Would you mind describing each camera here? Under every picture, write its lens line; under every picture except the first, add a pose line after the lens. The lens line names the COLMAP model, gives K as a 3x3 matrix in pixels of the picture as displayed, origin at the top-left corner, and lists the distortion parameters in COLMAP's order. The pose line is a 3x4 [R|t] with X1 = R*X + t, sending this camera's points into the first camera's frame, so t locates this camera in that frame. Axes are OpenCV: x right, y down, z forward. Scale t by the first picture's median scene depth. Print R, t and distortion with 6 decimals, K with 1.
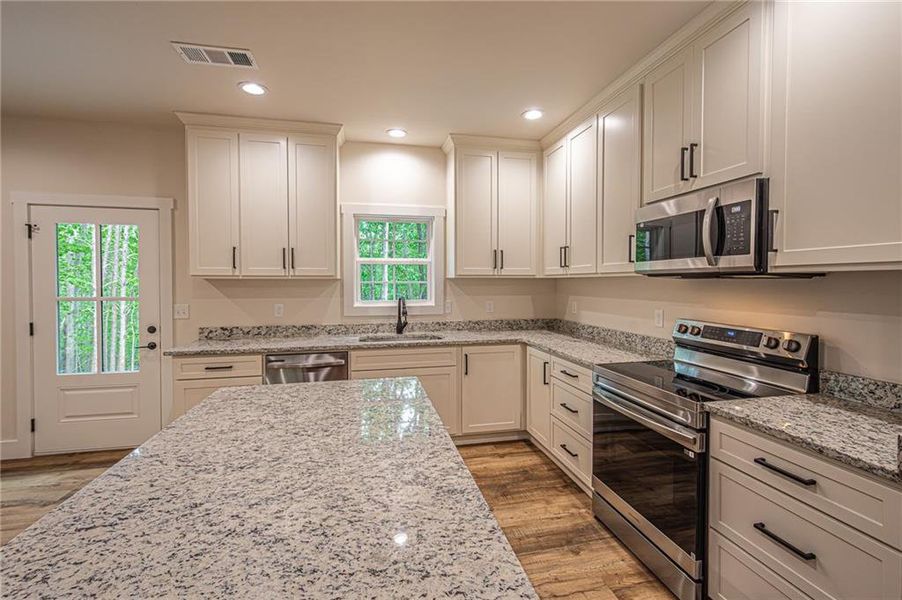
lens RADIAL K [[397.1, 0, 450.2], [0, 397.1, 292.3], [0, 0, 1]] dist [0.004766, -0.001211]
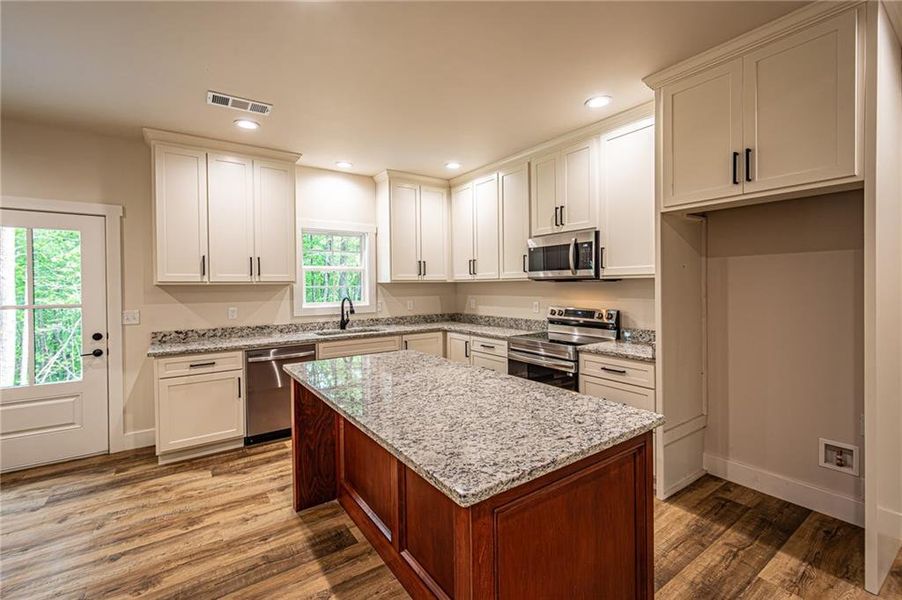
lens RADIAL K [[397.1, 0, 452.9], [0, 397.1, 294.4], [0, 0, 1]] dist [0.004766, -0.001211]
pose [[0.921604, -0.018372, 0.387697, -0.323849], [0.020486, 0.999789, -0.001319, 0.007964], [-0.387591, 0.009158, 0.921786, -0.268625]]
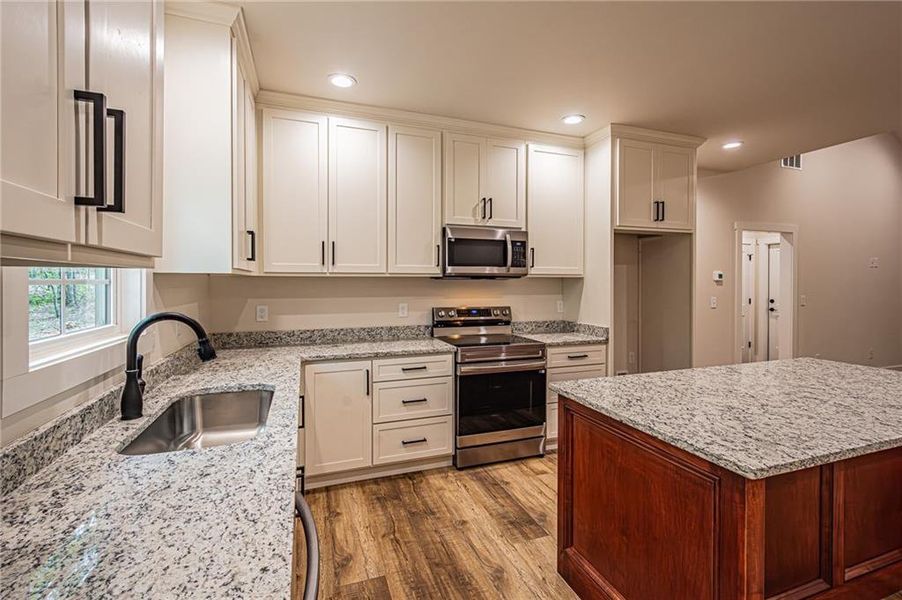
lens RADIAL K [[397.1, 0, 442.6], [0, 397.1, 285.0], [0, 0, 1]] dist [0.004766, -0.001211]
pose [[-0.117628, -0.007450, 0.993030, -0.619039], [0.025076, 0.999631, 0.010470, -0.020619], [-0.992741, 0.026133, -0.117398, 0.854231]]
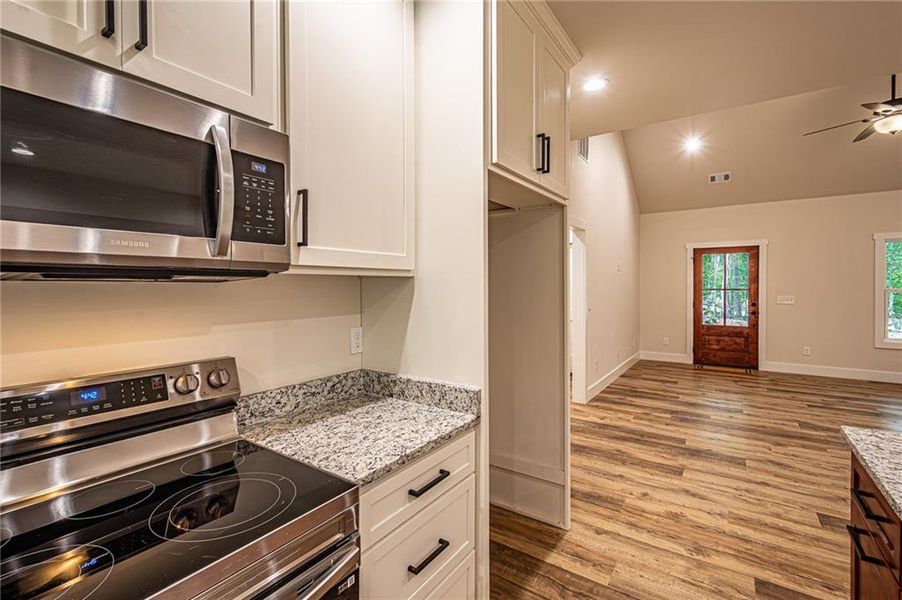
lens RADIAL K [[397.1, 0, 449.7], [0, 397.1, 286.8], [0, 0, 1]] dist [0.004766, -0.001211]
pose [[-0.688426, -0.002357, 0.725303, 0.042676], [0.021724, 0.999479, 0.023867, -0.018837], [-0.724981, 0.032188, -0.688016, 0.647544]]
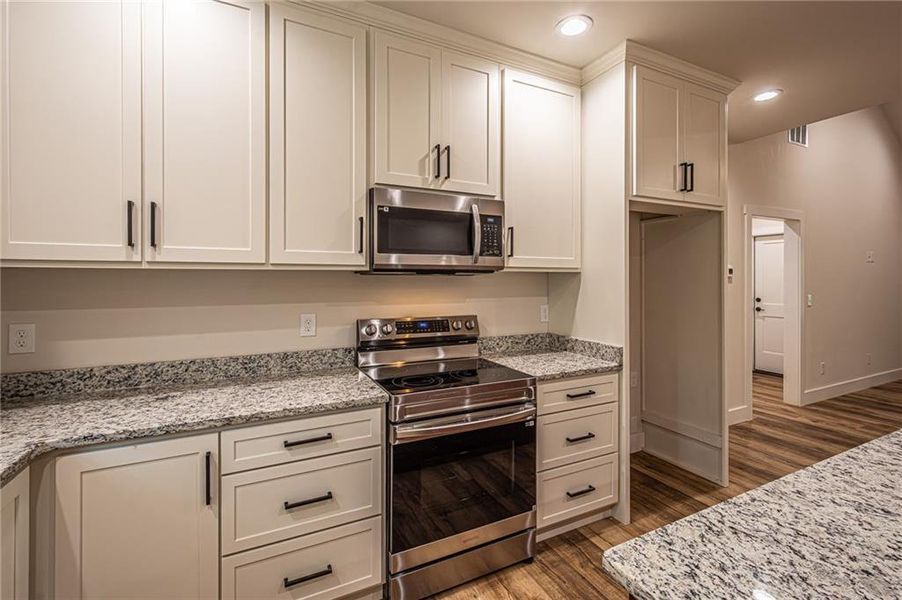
lens RADIAL K [[397.1, 0, 448.2], [0, 397.1, 277.9], [0, 0, 1]] dist [0.004766, -0.001211]
pose [[-0.238092, 0.001423, 0.971242, -0.247260], [0.025227, 0.999671, 0.004719, -0.019624], [-0.970915, 0.025625, -0.238050, 0.765114]]
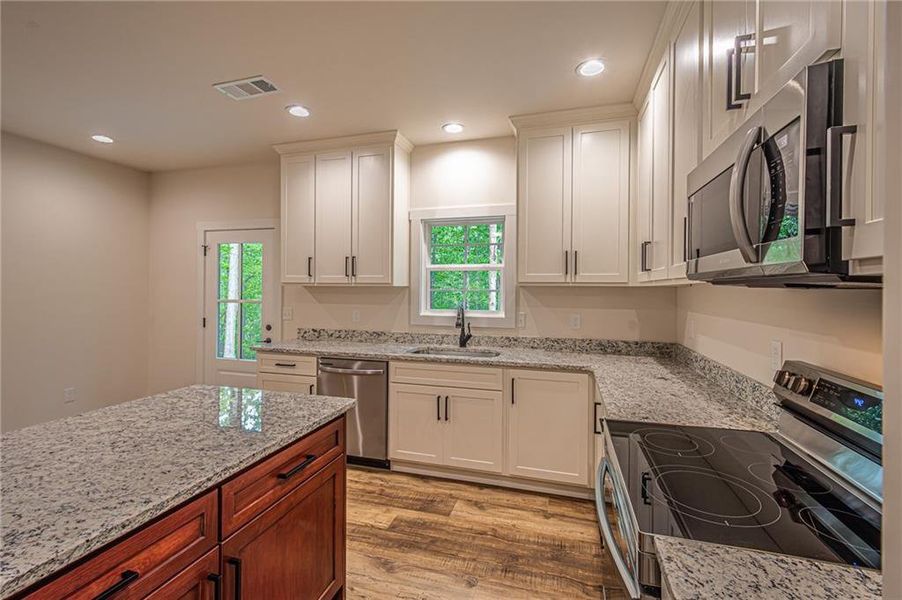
lens RADIAL K [[397.1, 0, 448.2], [0, 397.1, 291.6], [0, 0, 1]] dist [0.004766, -0.001211]
pose [[0.873981, 0.010639, -0.485844, 0.322670], [-0.021058, 0.999650, -0.015991, -0.008321], [0.485504, 0.024207, 0.873899, 0.211603]]
